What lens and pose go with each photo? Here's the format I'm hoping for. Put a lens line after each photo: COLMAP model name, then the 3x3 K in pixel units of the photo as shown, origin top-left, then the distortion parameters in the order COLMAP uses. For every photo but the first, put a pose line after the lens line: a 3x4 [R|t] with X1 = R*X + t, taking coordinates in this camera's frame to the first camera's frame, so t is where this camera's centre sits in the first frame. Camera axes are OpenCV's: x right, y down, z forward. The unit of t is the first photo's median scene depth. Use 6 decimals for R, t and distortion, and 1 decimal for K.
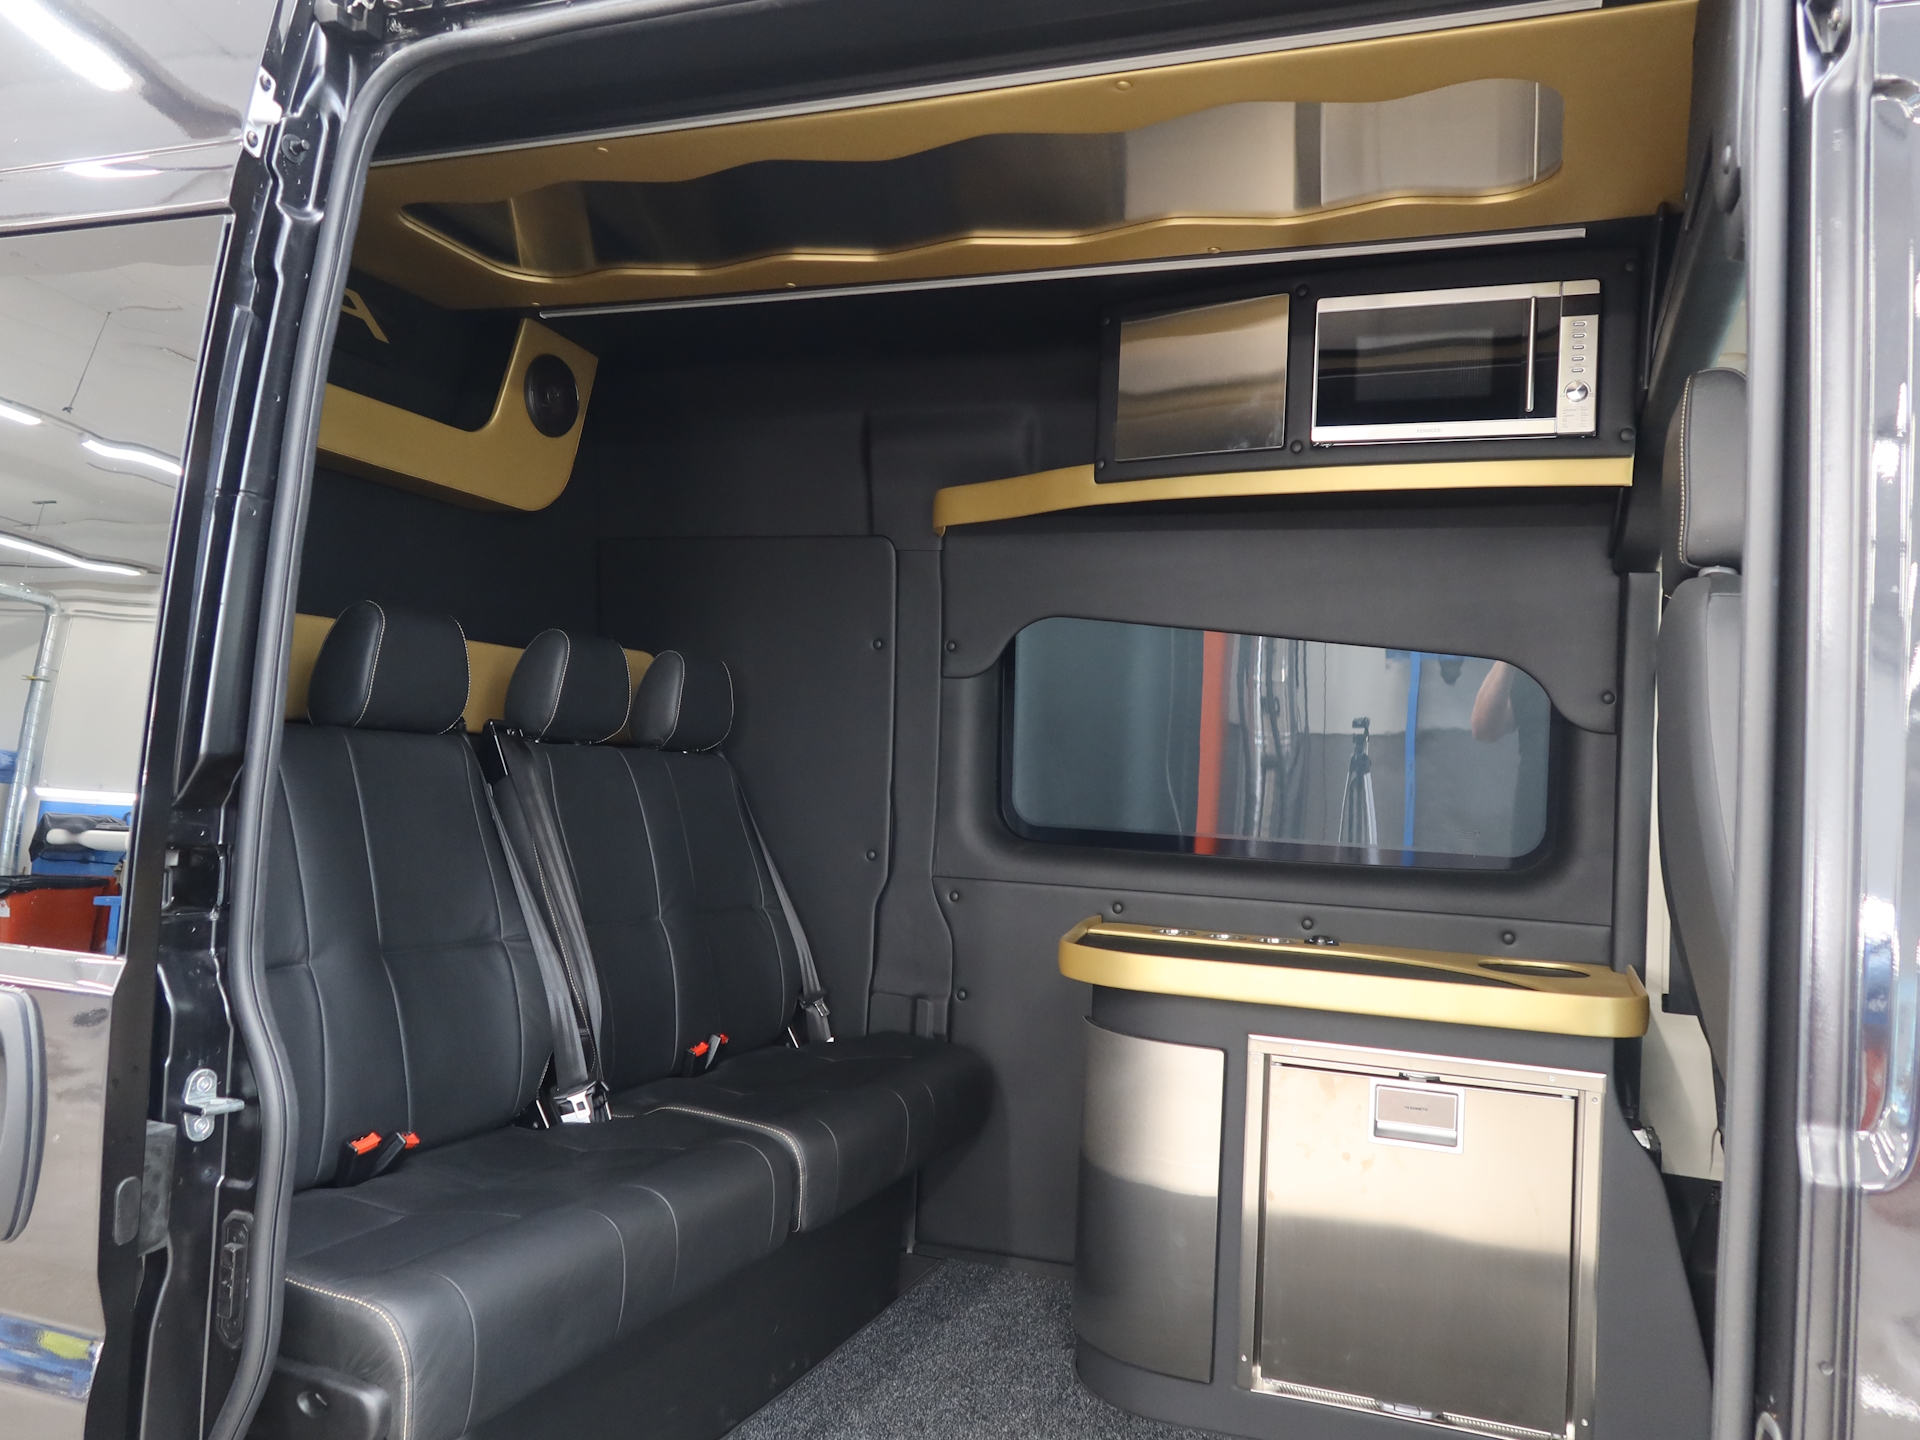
lens RADIAL K [[1486.3, 0, 960.0], [0, 1486.3, 720.0], [0, 0, 1]] dist [-0.003752, -0.004414]
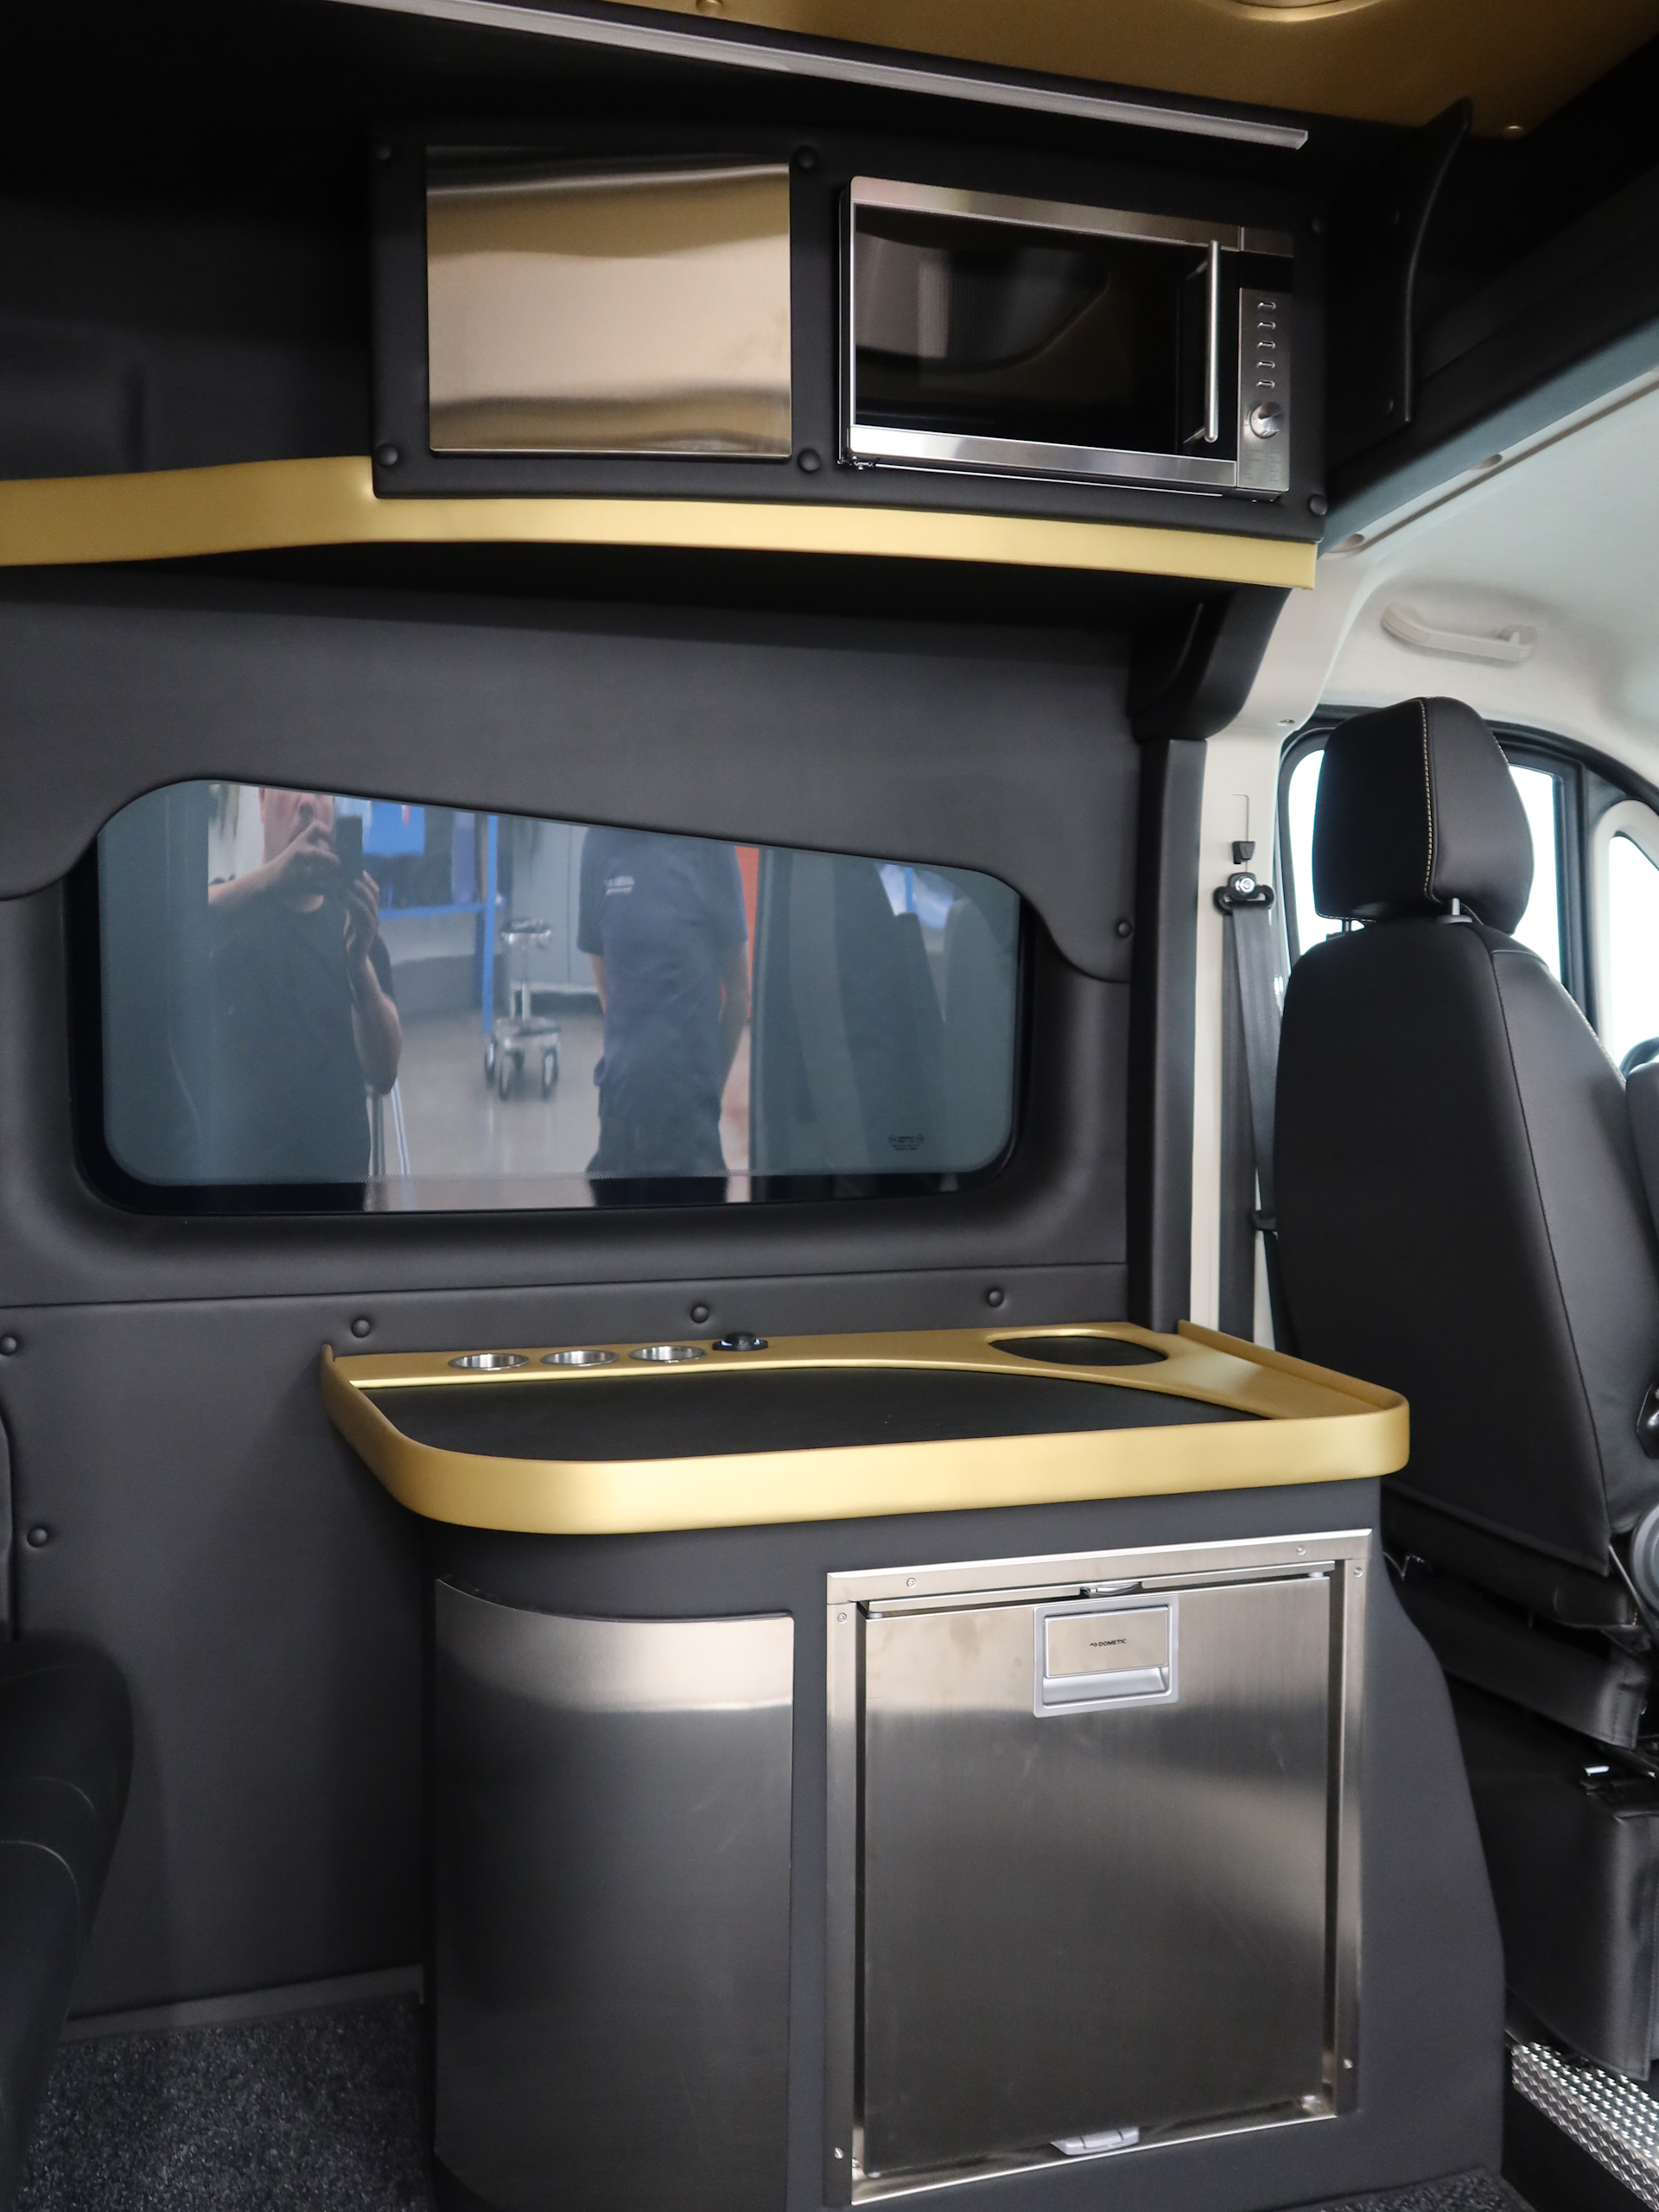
lens RADIAL K [[1712.3, 0, 830.3], [0, 1712.3, 1098.3], [0, 0, 1]] dist [-0.003752, -0.004414]
pose [[0.804440, -0.068040, 0.590124, -0.134036], [0.019257, 0.995884, 0.088573, -0.009793], [-0.593721, -0.059888, 0.802439, 0.453417]]
